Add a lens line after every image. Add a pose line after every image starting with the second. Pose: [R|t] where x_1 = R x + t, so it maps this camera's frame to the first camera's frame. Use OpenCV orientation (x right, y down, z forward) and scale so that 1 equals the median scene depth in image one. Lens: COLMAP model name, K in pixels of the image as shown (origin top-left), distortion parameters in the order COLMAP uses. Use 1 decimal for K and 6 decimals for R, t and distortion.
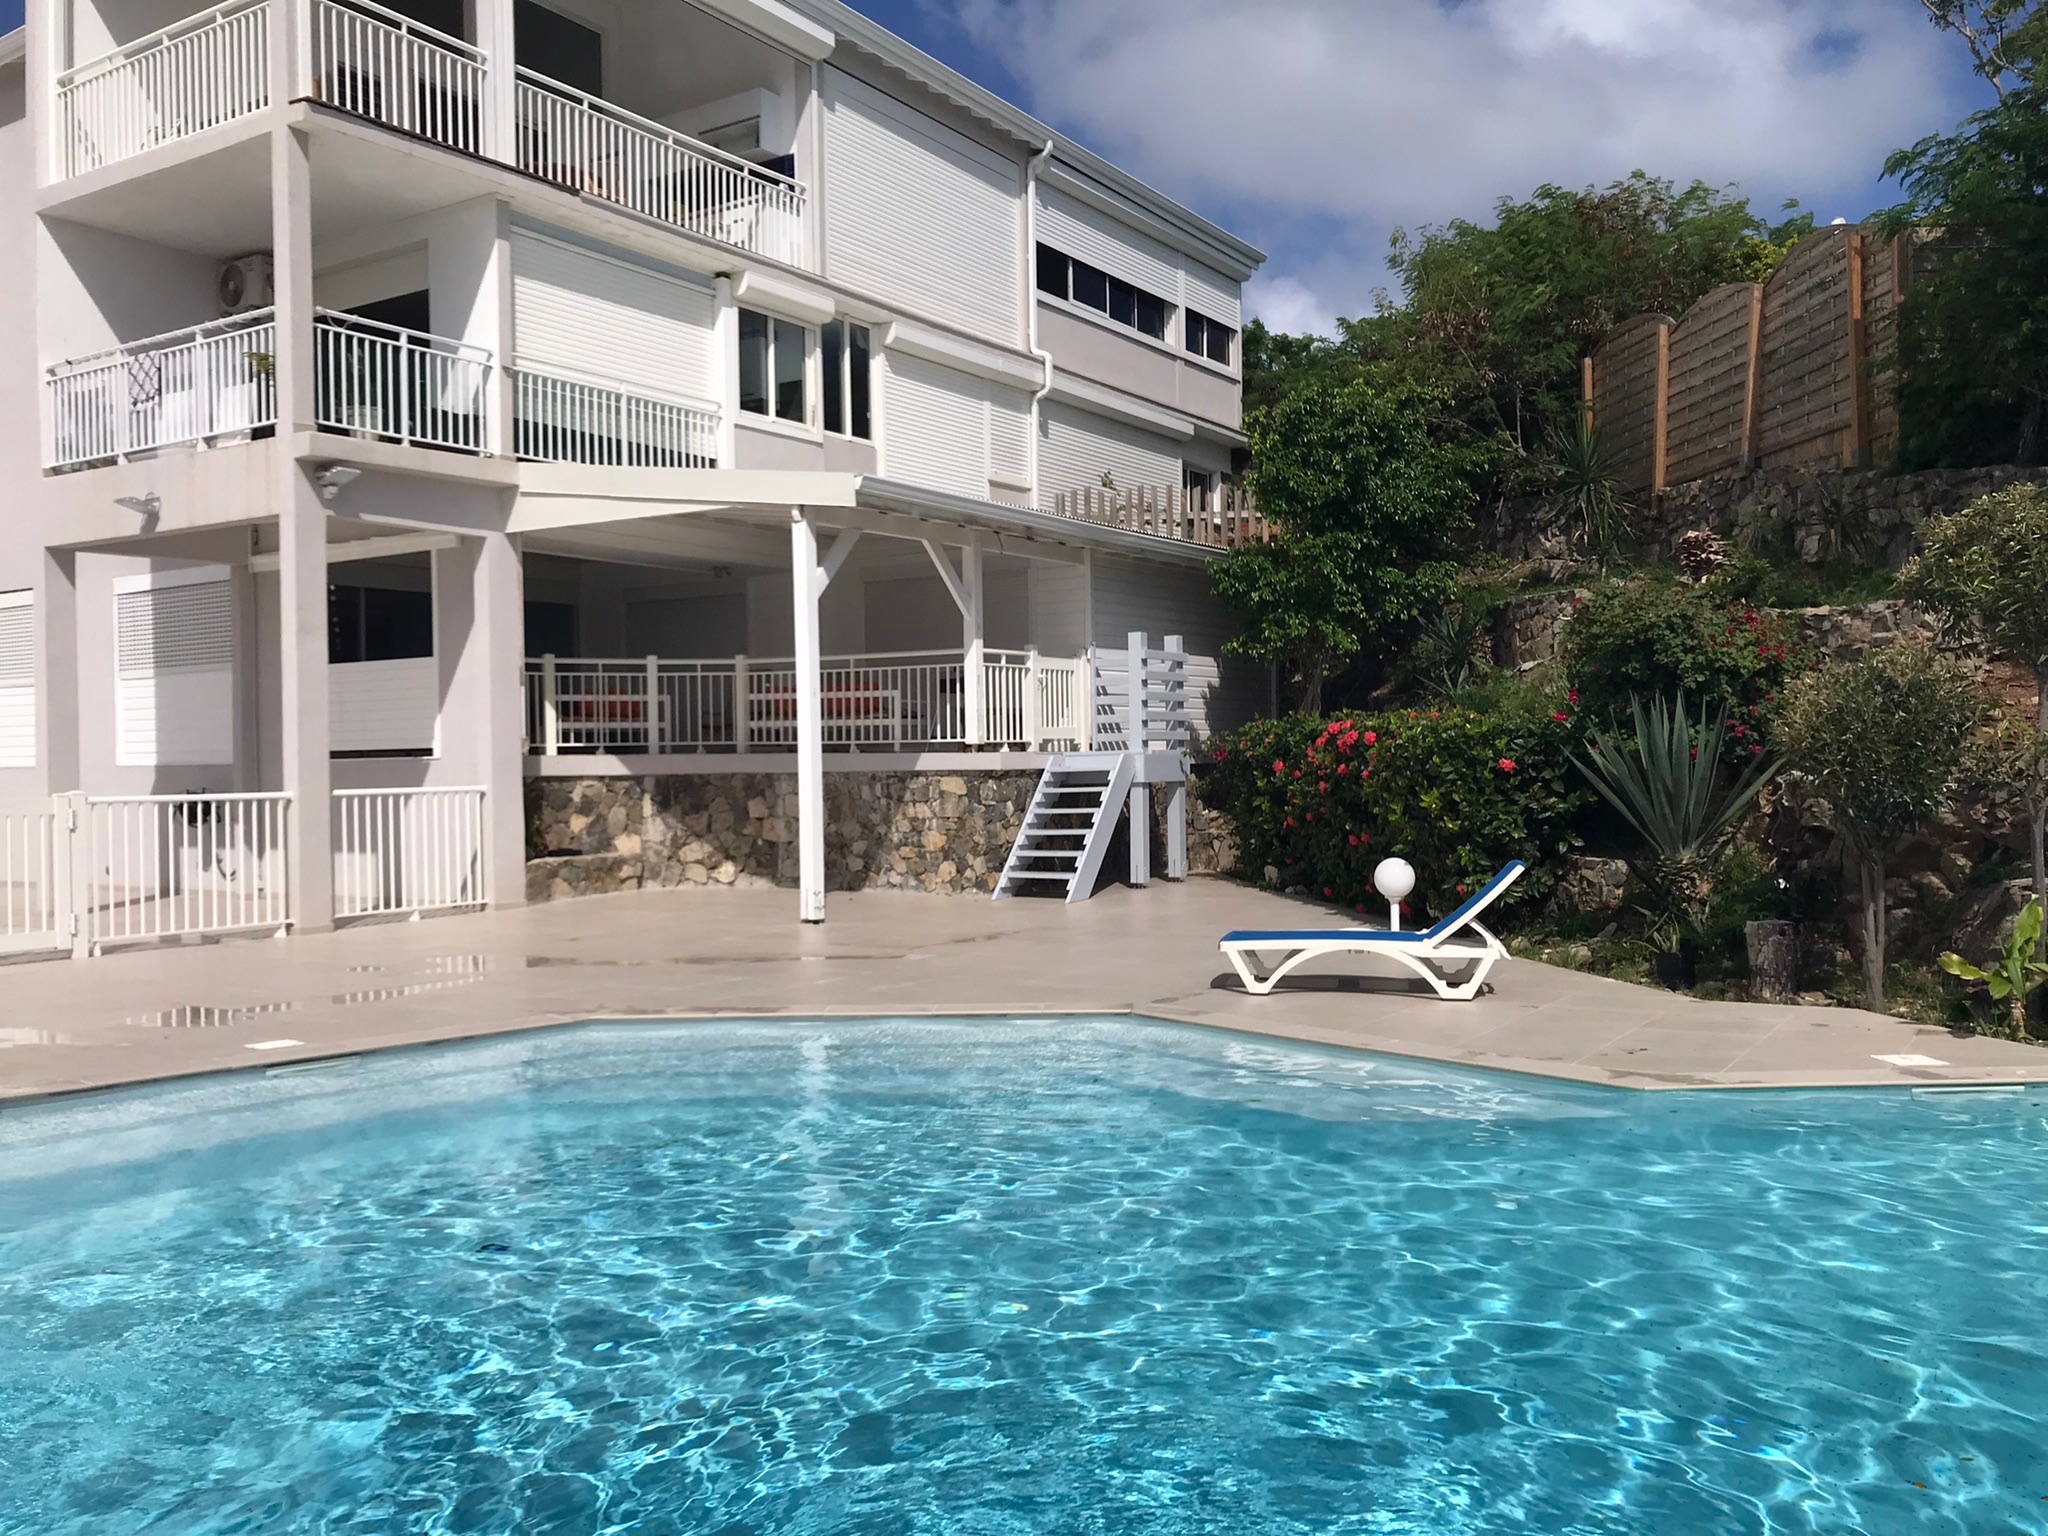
lens RADIAL K [[1701.7, 0, 1004.7], [0, 1701.7, 779.4], [0, 0, 1]] dist [0.022945, -0.036476]
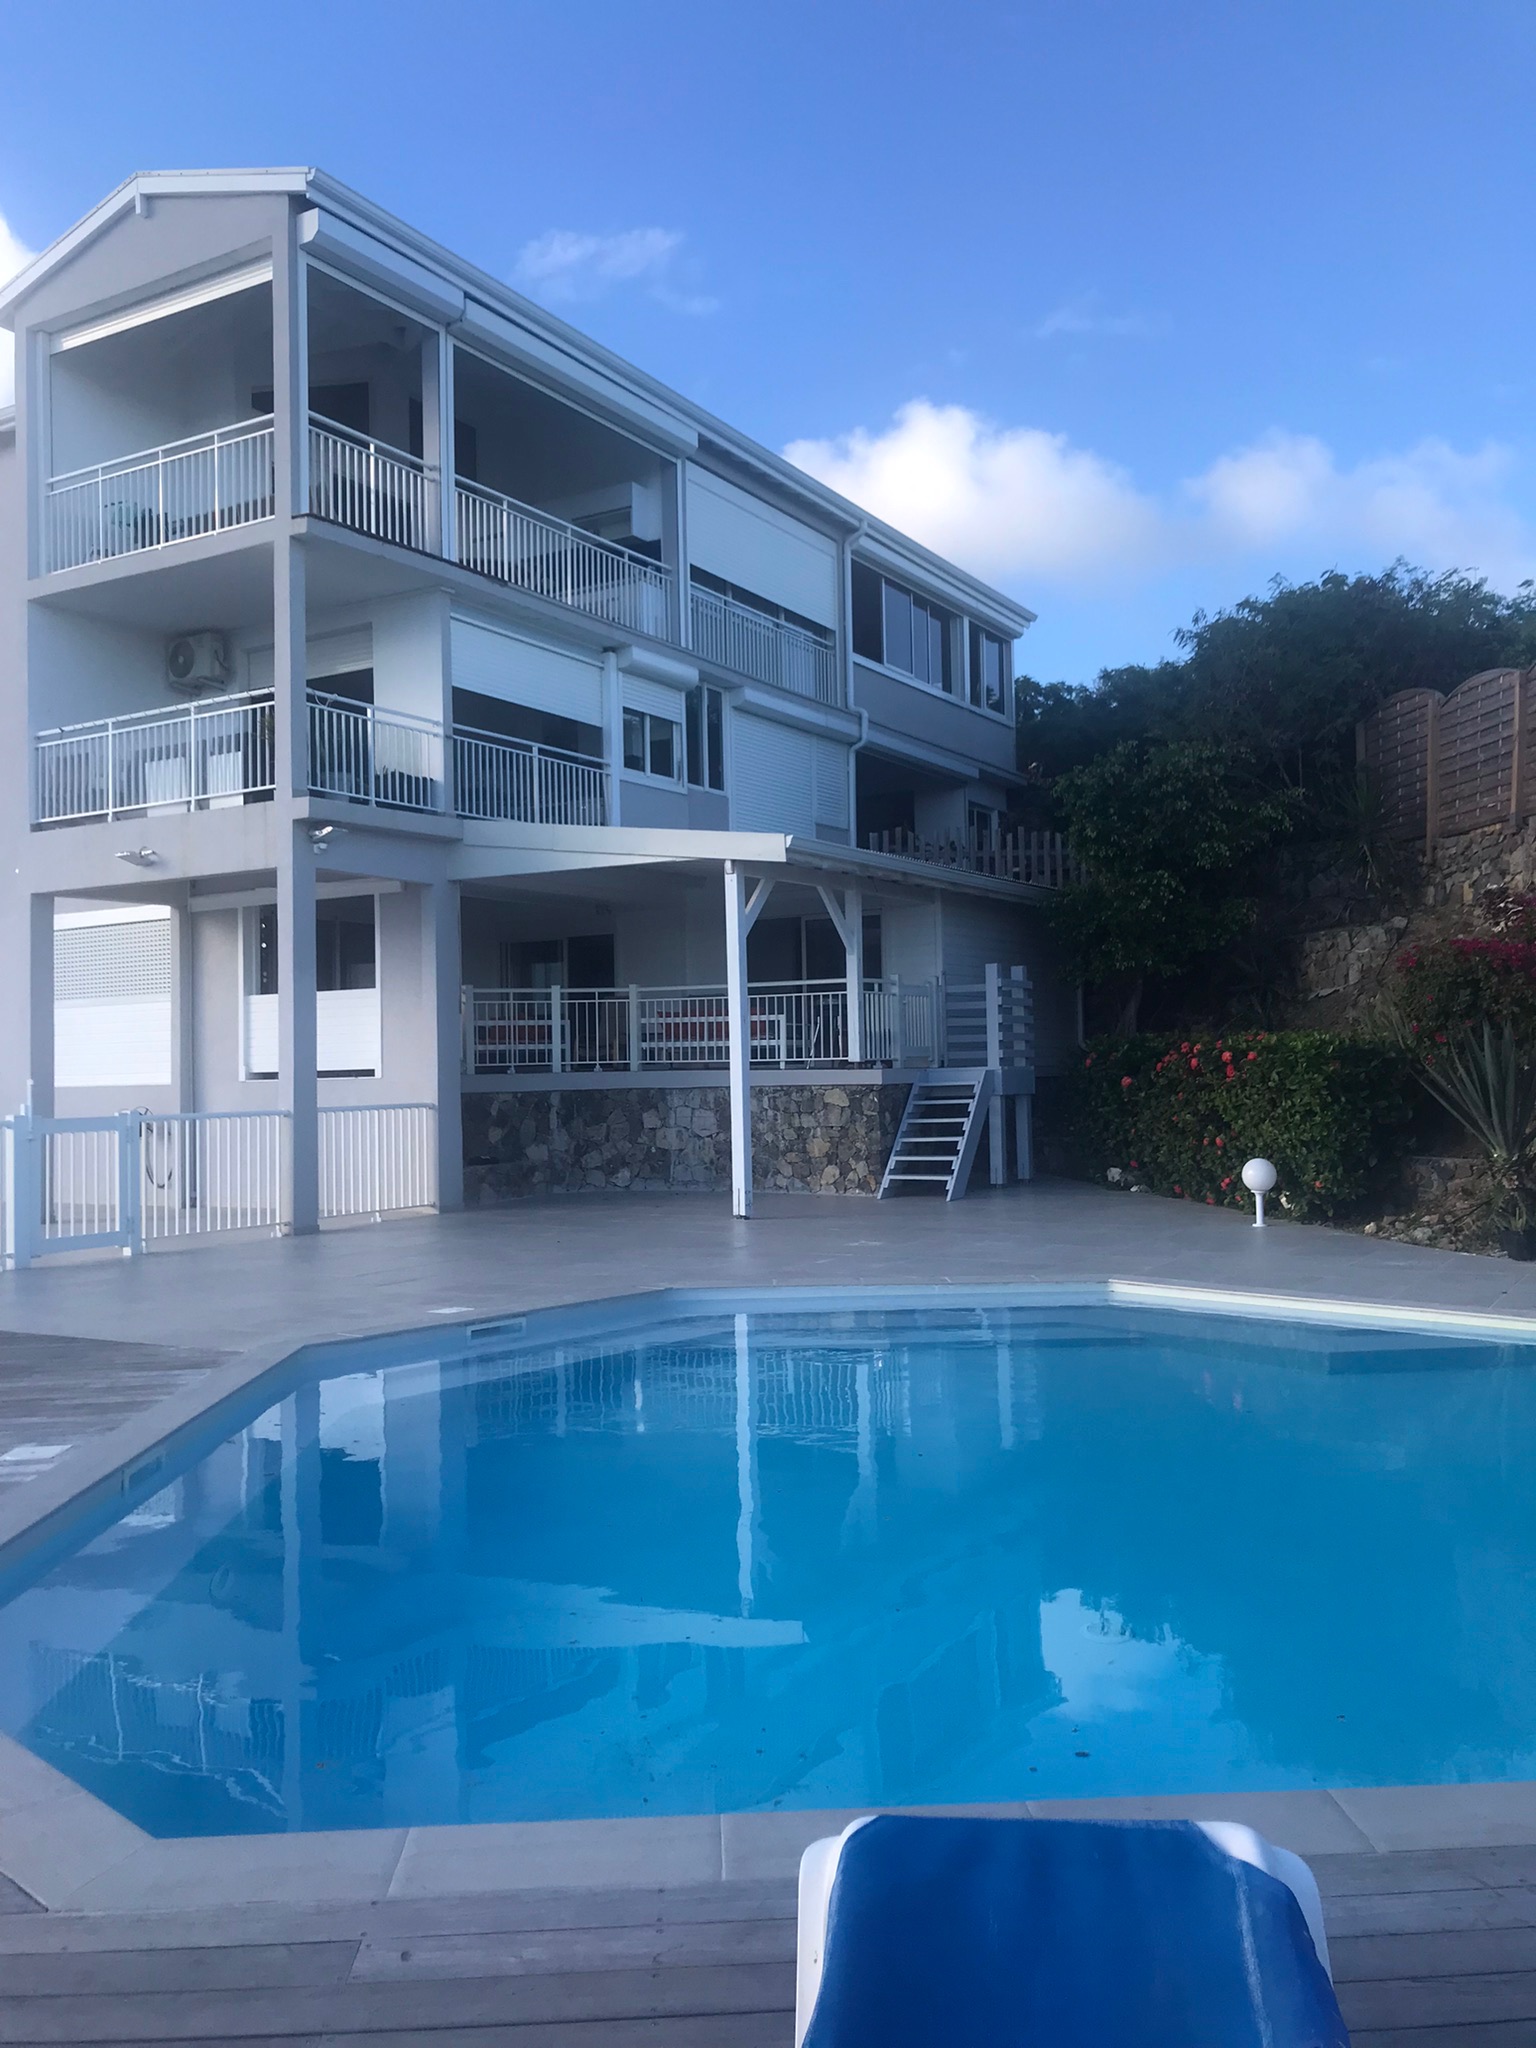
lens RADIAL K [[1701.7, 0, 754.4], [0, 1701.7, 1025.2], [0, 0, 1]] dist [0.022945, -0.036476]
pose [[0.999112, -0.004244, 0.041916, -0.129826], [0.005843, 0.999256, -0.038112, -0.002560], [-0.041723, 0.038323, 0.998394, -0.136525]]
